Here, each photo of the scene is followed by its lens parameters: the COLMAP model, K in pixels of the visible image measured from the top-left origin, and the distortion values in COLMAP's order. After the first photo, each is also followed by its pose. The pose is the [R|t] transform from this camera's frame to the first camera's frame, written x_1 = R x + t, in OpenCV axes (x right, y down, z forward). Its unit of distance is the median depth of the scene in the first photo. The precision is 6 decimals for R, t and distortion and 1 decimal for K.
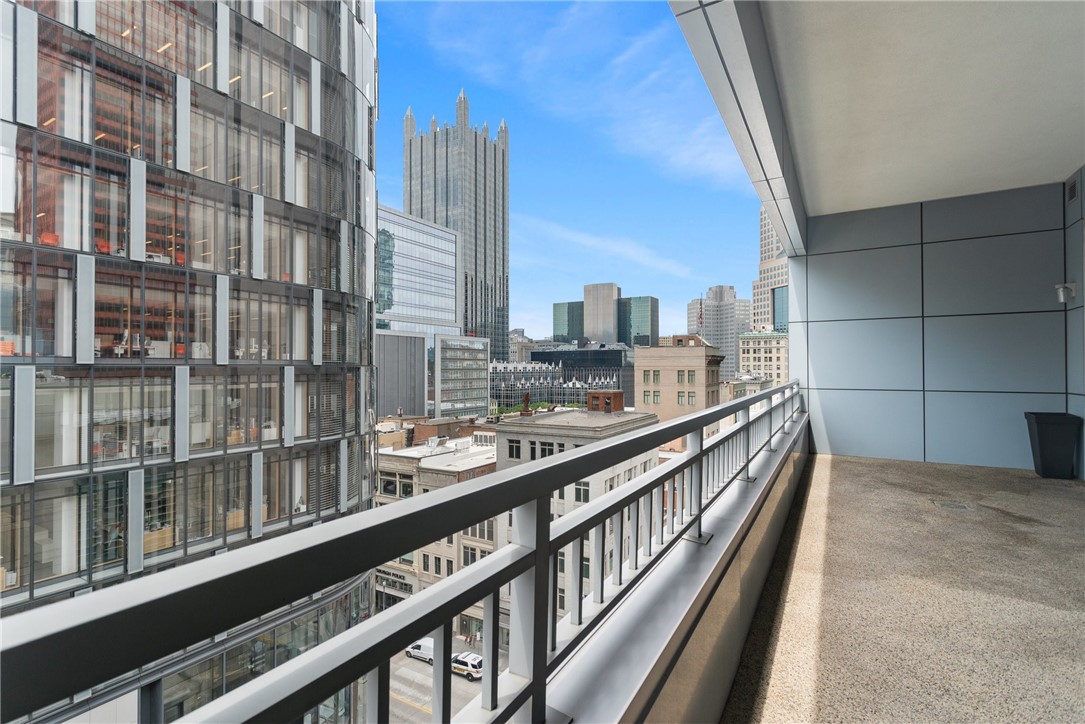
lens RADIAL K [[523.7, 0, 533.7], [0, 523.7, 372.1], [0, 0, 1]] dist [0.006534, 0.000352]
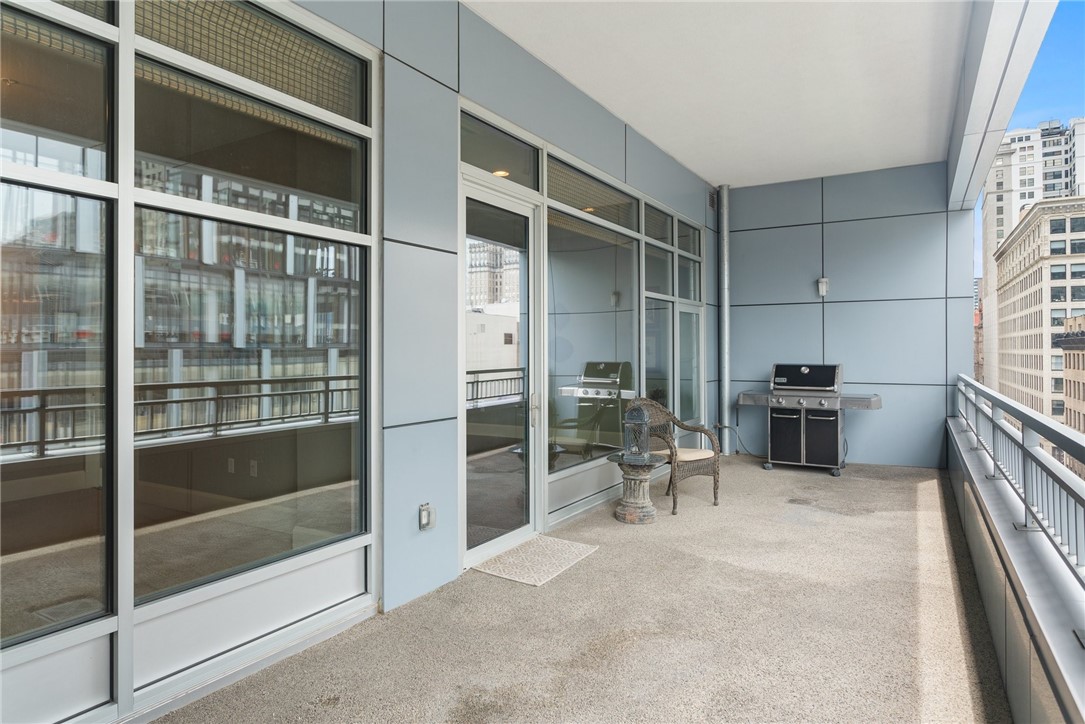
lens RADIAL K [[640.2, 0, 542.2], [0, 640.2, 342.9], [0, 0, 1]] dist [-0.022116, 0.008245]
pose [[-0.999917, 0.010901, 0.006803, 1.188092], [0.010902, 0.999941, 0.000170, -0.047856], [-0.006801, 0.000244, -0.999977, 2.094314]]
